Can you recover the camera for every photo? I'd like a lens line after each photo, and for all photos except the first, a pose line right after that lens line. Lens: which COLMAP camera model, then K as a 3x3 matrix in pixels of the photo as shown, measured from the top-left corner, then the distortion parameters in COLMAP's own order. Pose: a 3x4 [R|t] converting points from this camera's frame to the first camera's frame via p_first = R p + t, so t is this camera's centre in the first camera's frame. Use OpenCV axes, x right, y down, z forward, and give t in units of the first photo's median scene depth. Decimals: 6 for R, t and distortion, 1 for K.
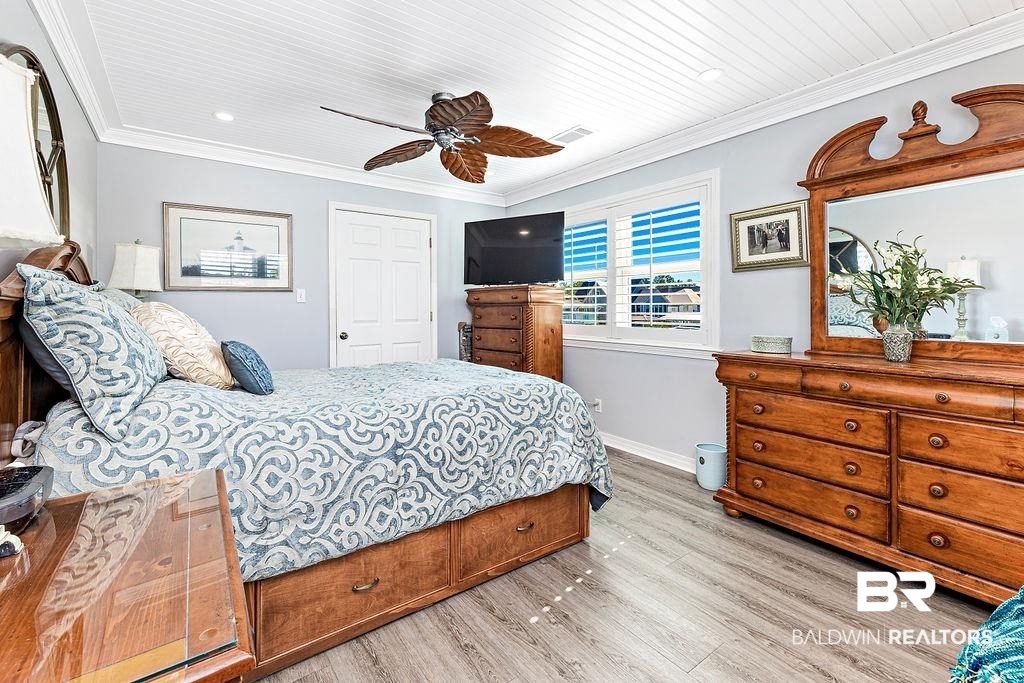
lens RADIAL K [[442.9, 0, 511.7], [0, 442.9, 306.1], [0, 0, 1]] dist [-0.000349, -0.000135]
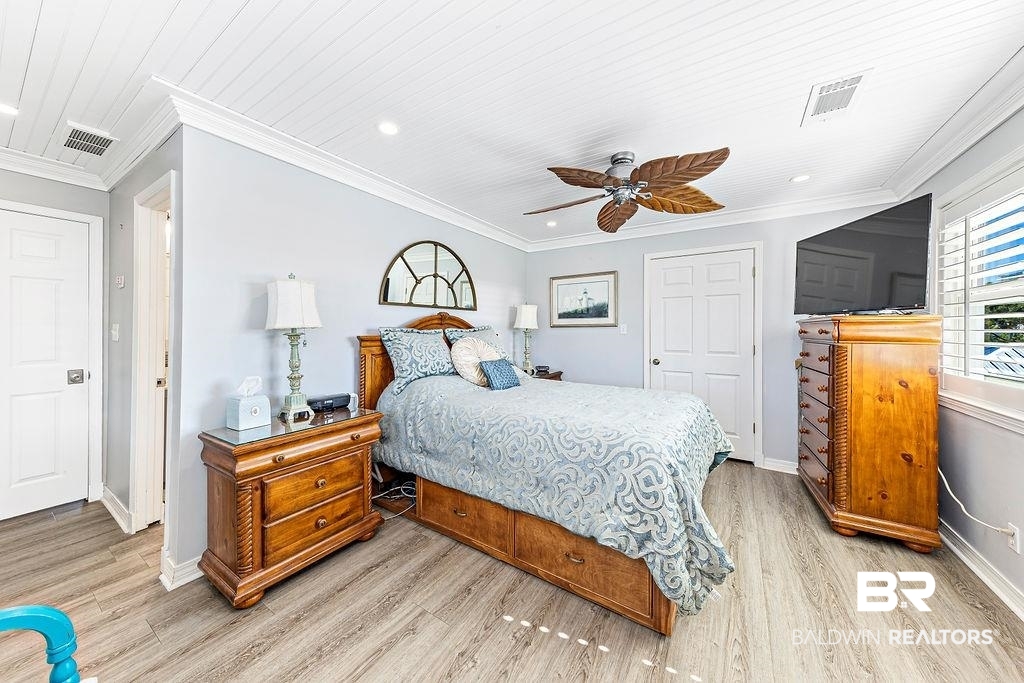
lens RADIAL K [[351.1, 0, 509.8], [0, 351.1, 328.8], [0, 0, 1]] dist [0.008301, 0.000034]
pose [[0.352402, 0.004418, -0.935838, 0.503937], [-0.002159, 0.999990, 0.003907, -0.035447], [0.935846, 0.000644, 0.352408, 0.367038]]
